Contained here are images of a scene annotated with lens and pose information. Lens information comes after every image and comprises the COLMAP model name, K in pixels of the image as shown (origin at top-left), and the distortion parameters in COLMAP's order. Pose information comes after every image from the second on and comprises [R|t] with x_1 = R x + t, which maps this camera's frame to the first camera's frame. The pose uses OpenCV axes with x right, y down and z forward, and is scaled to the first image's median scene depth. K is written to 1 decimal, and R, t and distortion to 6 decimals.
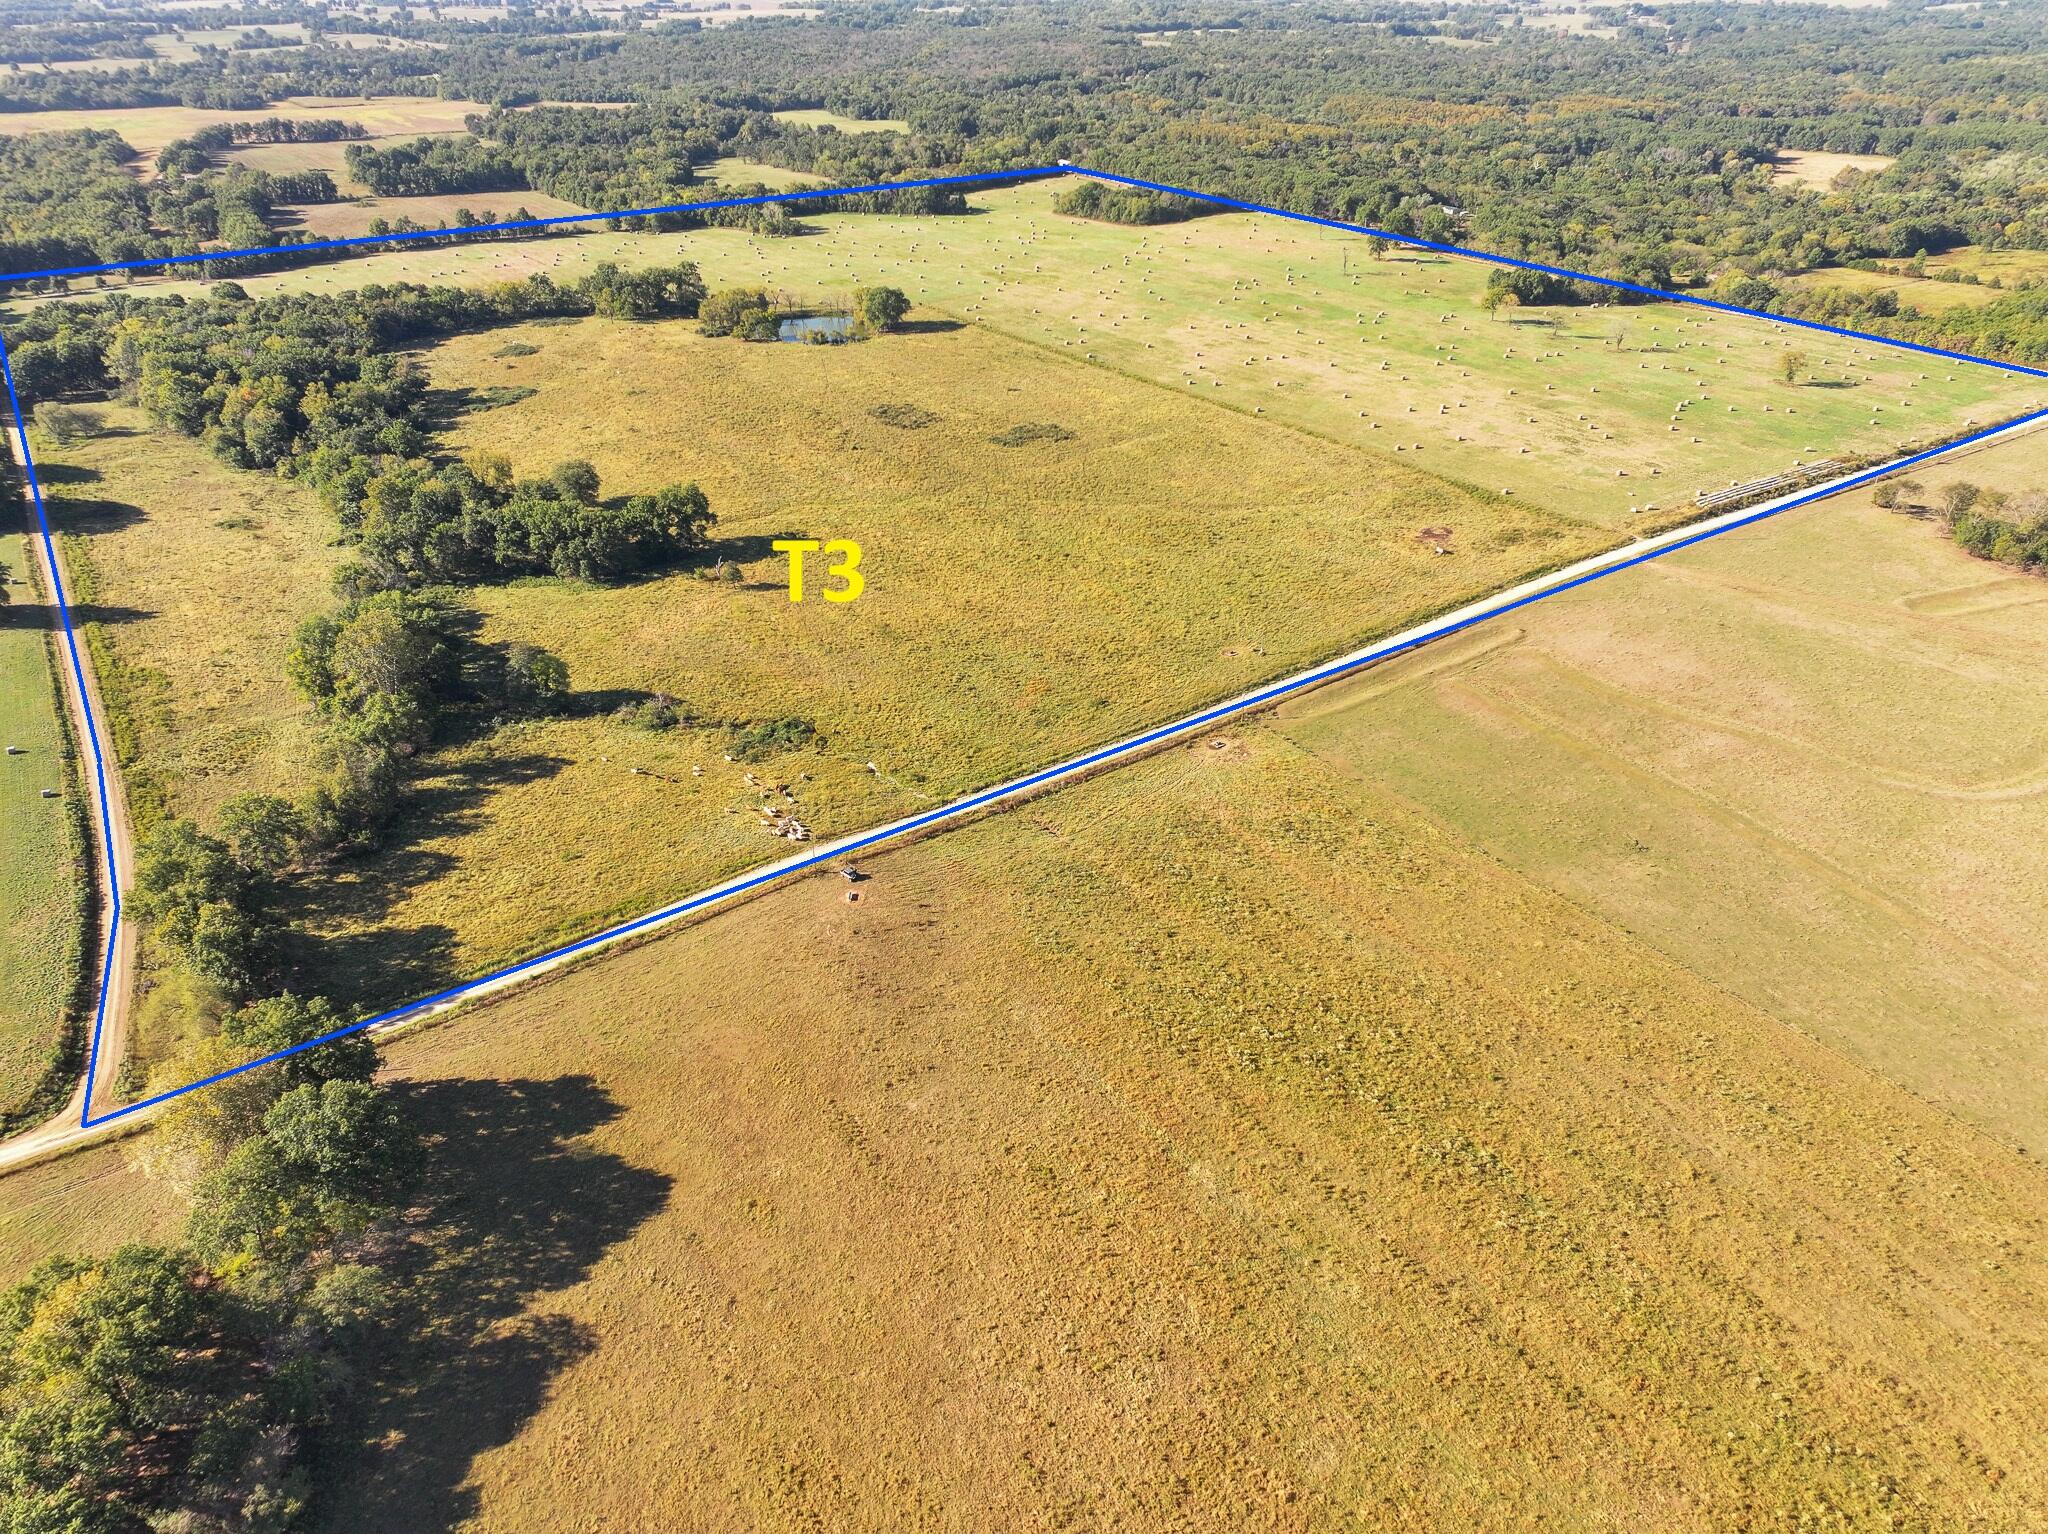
lens RADIAL K [[1460.6, 0, 1024.0], [0, 1460.6, 767.0], [0, 0, 1]] dist [-0.004588, 0.022870]
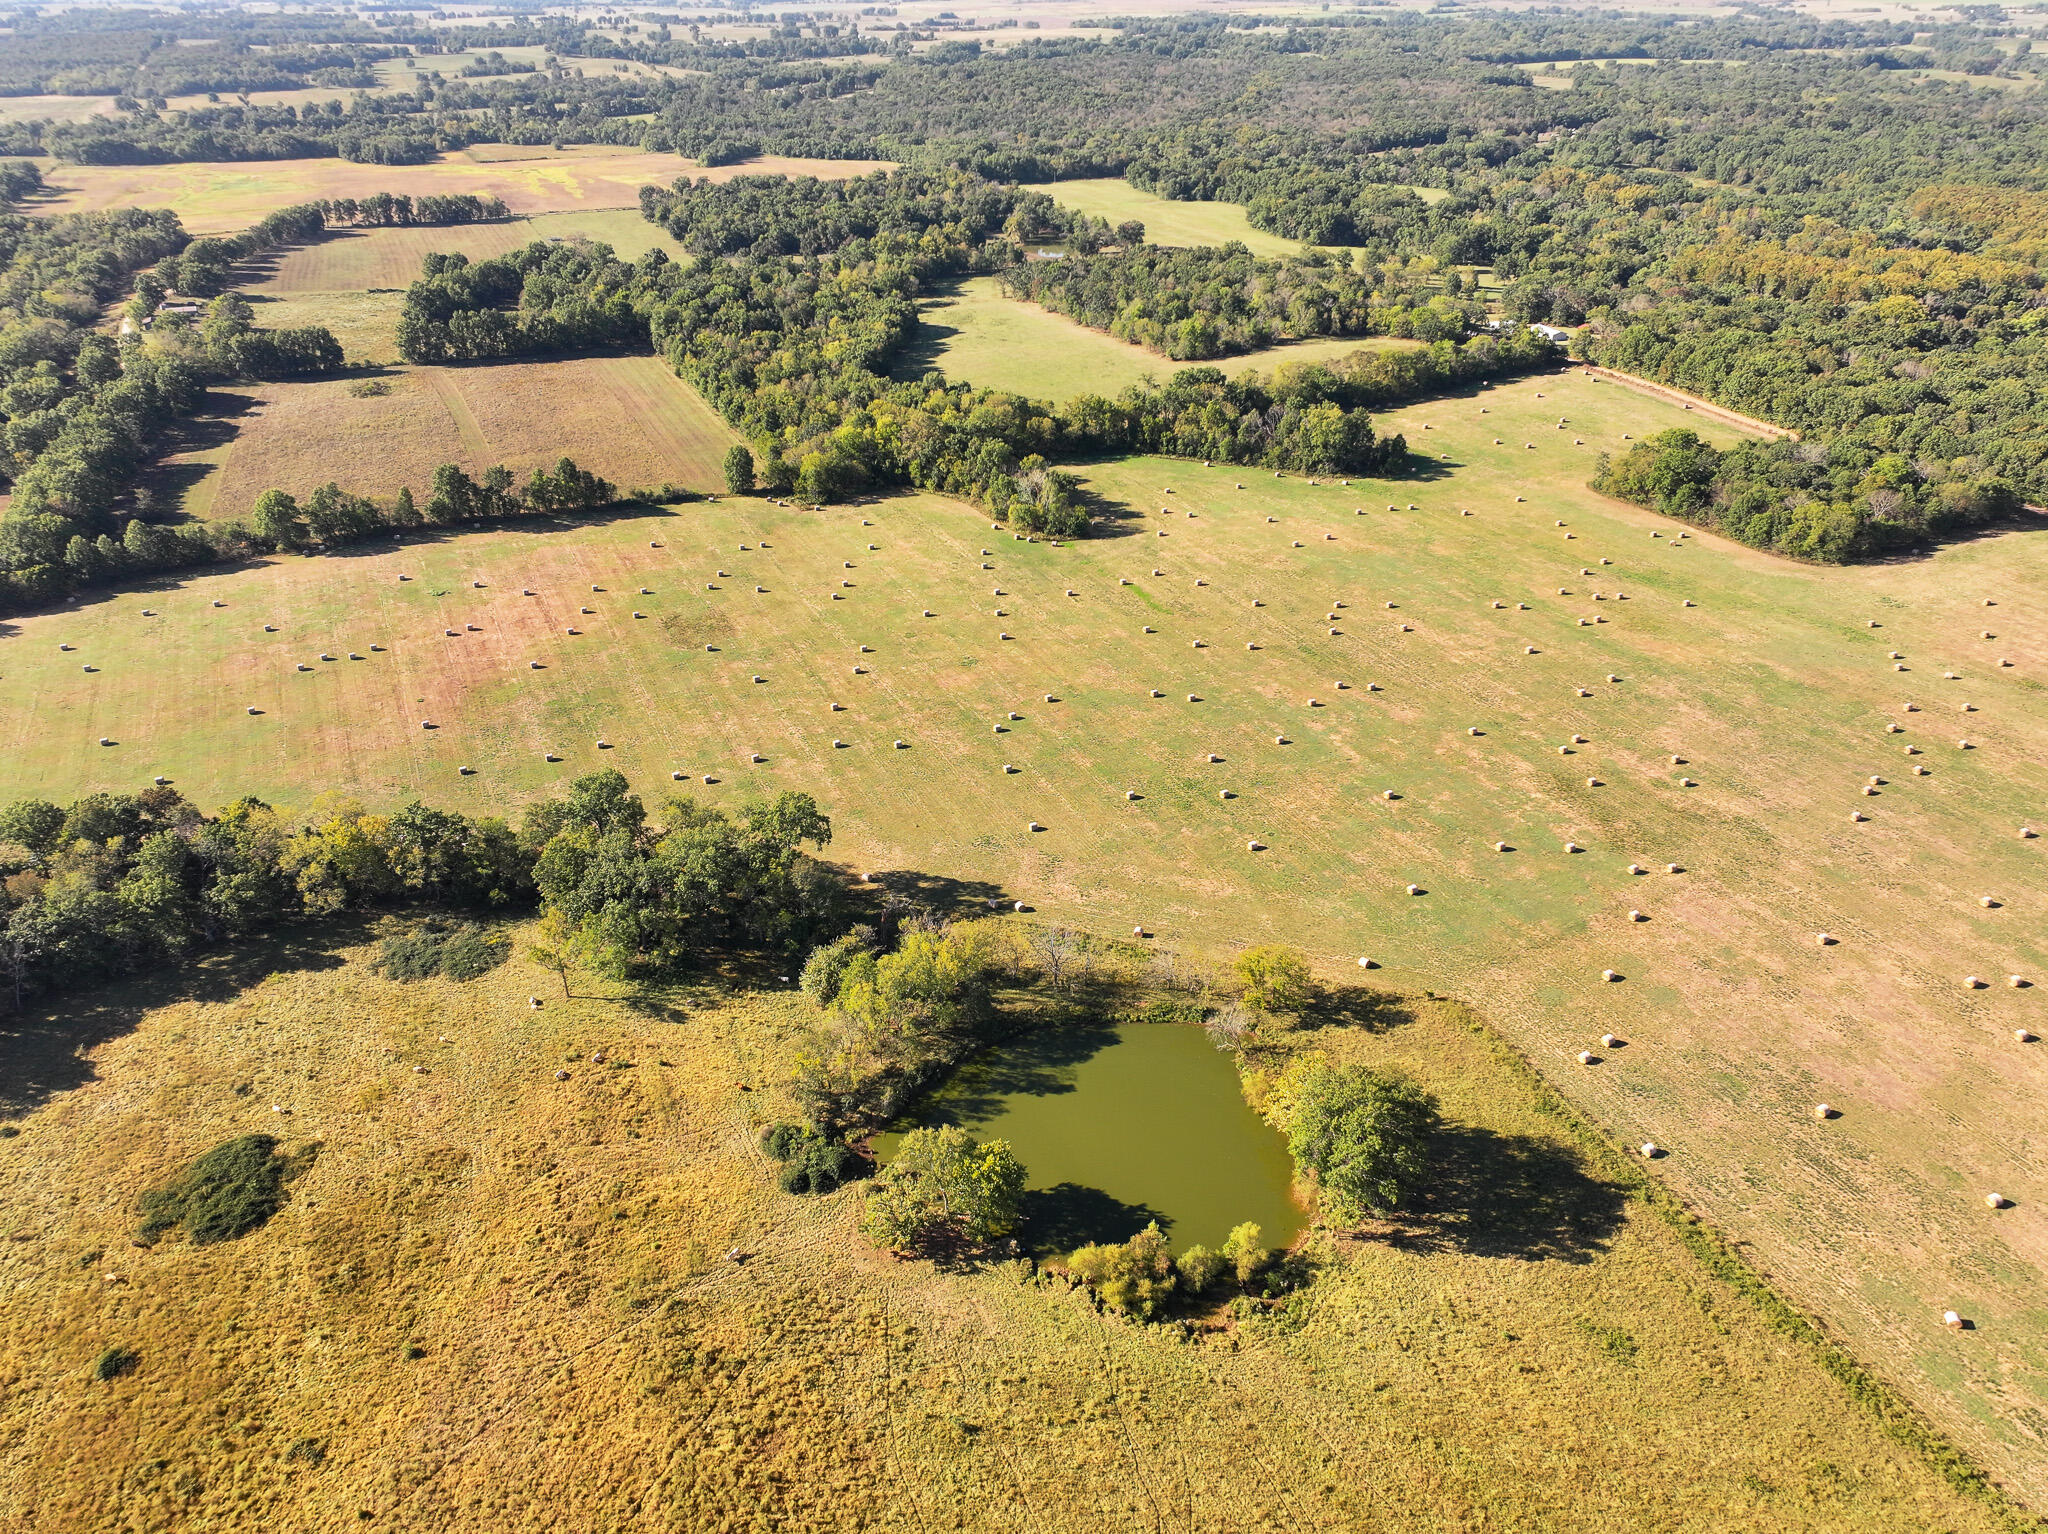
lens RADIAL K [[1450.0, 0, 1018.8], [0, 1450.0, 781.7], [0, 0, 1]] dist [-0.005816, 0.023680]
pose [[0.984194, 0.086520, -0.154519, -0.047660], [-0.085652, 0.996249, 0.012278, -0.146661], [0.155001, 0.001151, 0.987914, 0.261383]]
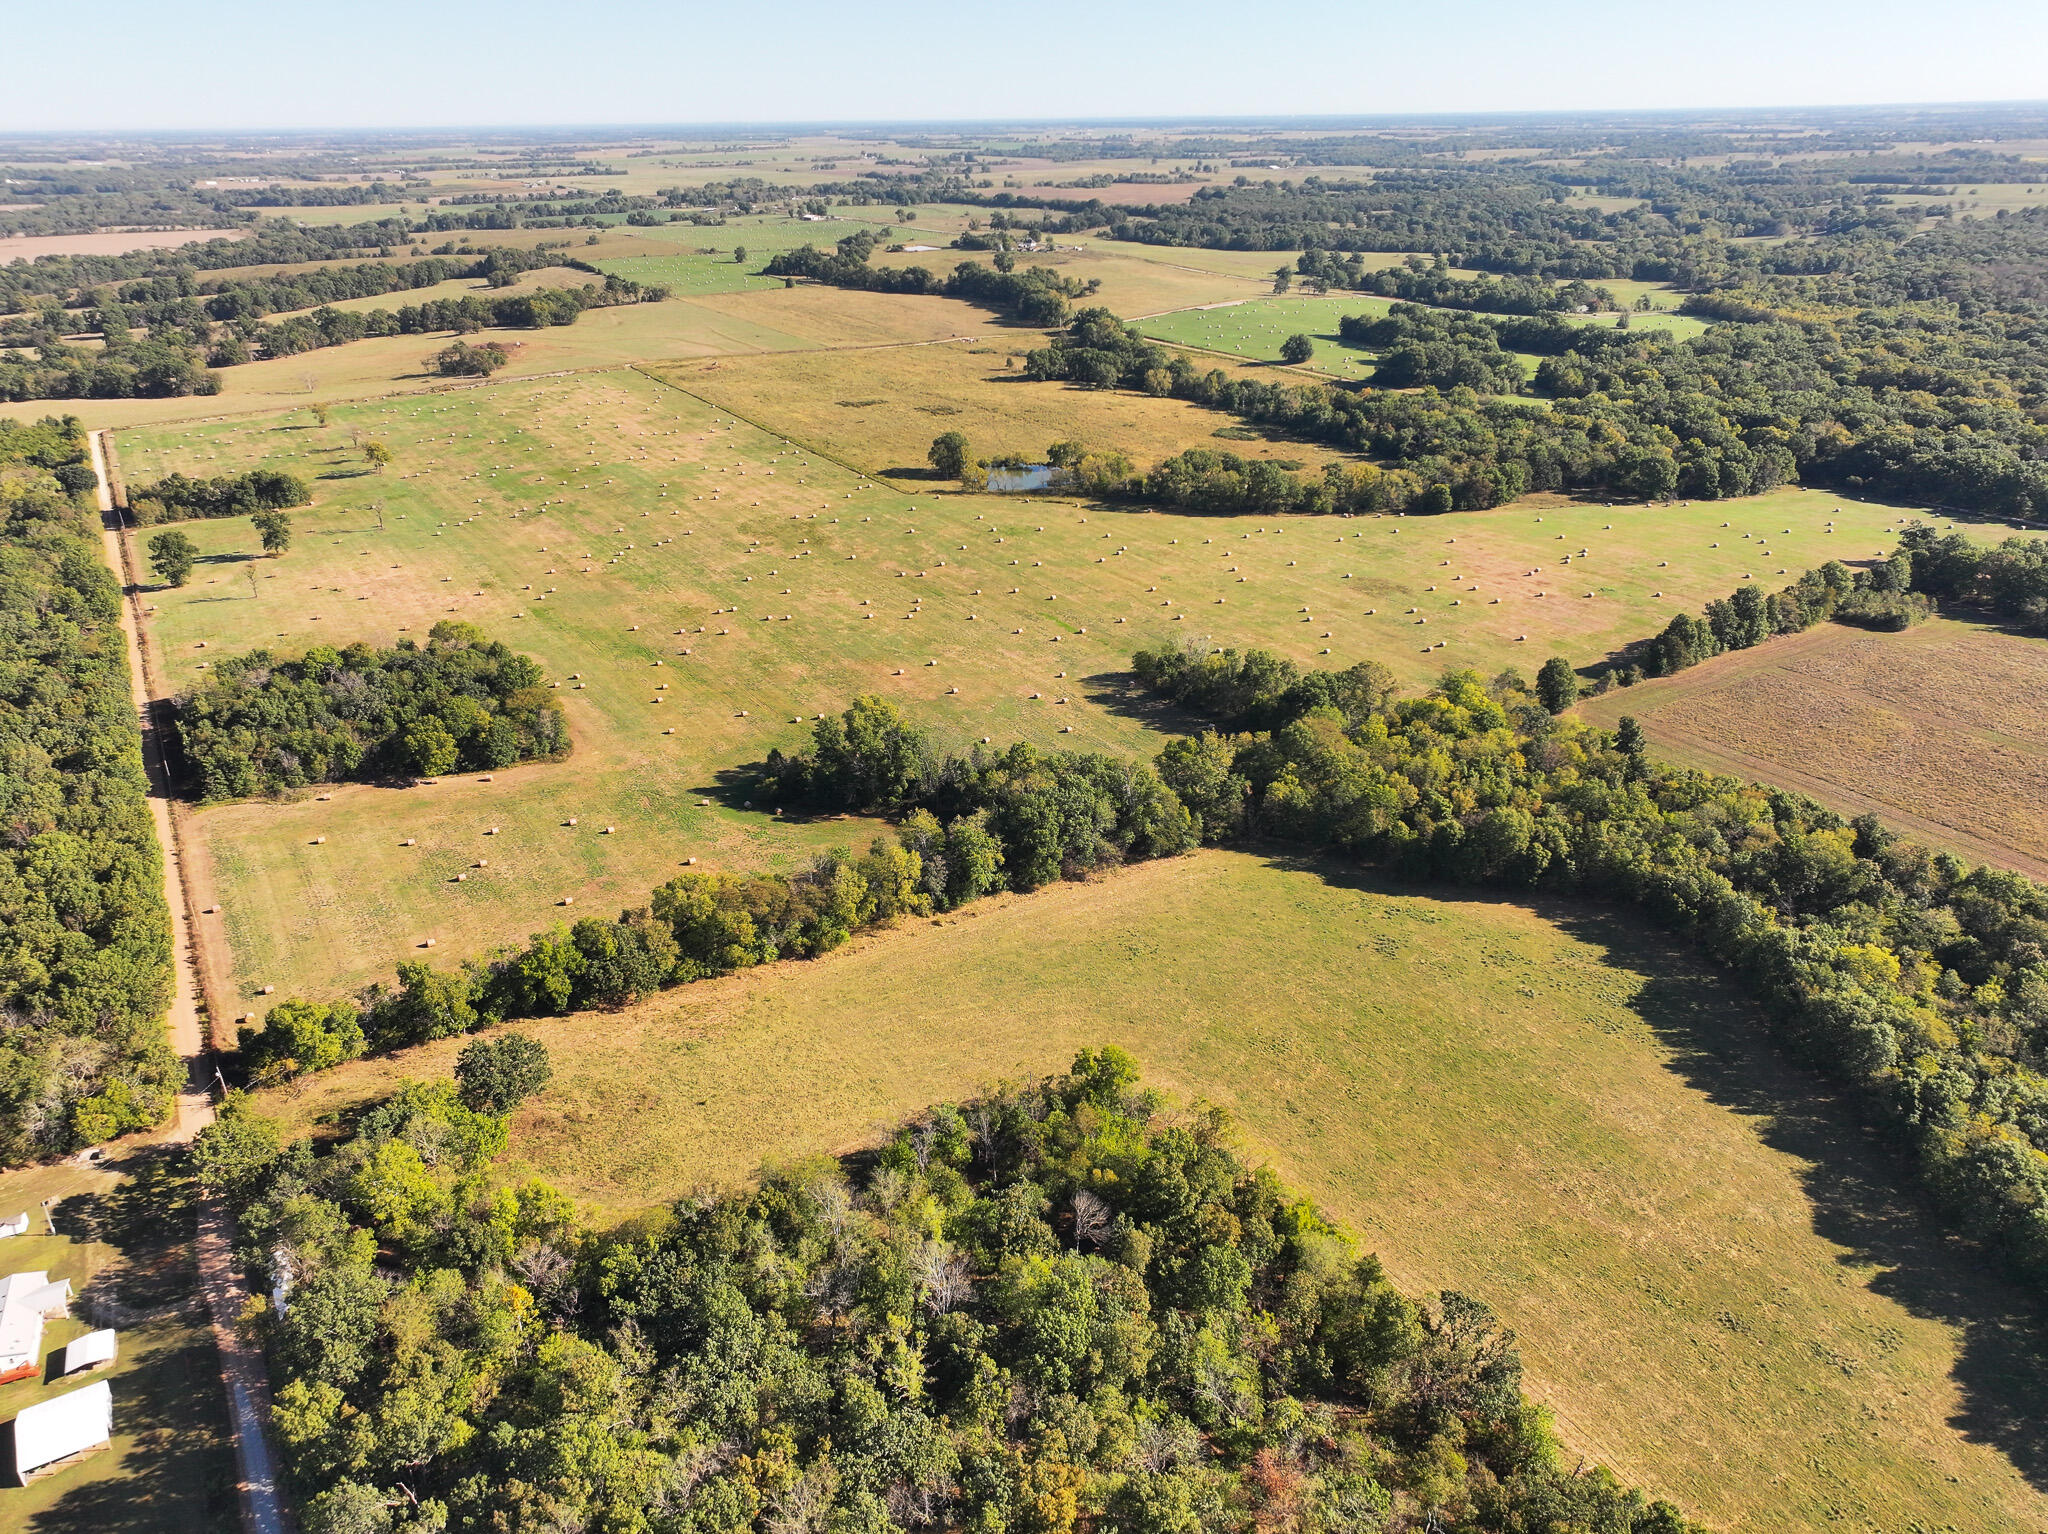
lens RADIAL K [[1460.6, 0, 1024.0], [0, 1460.6, 767.0], [0, 0, 1]] dist [-0.004588, 0.022870]
pose [[-0.999453, 0.014604, 0.029689, -0.067165], [0.032551, 0.594781, 0.803228, -0.391573], [-0.005928, 0.803755, -0.594931, 0.690014]]
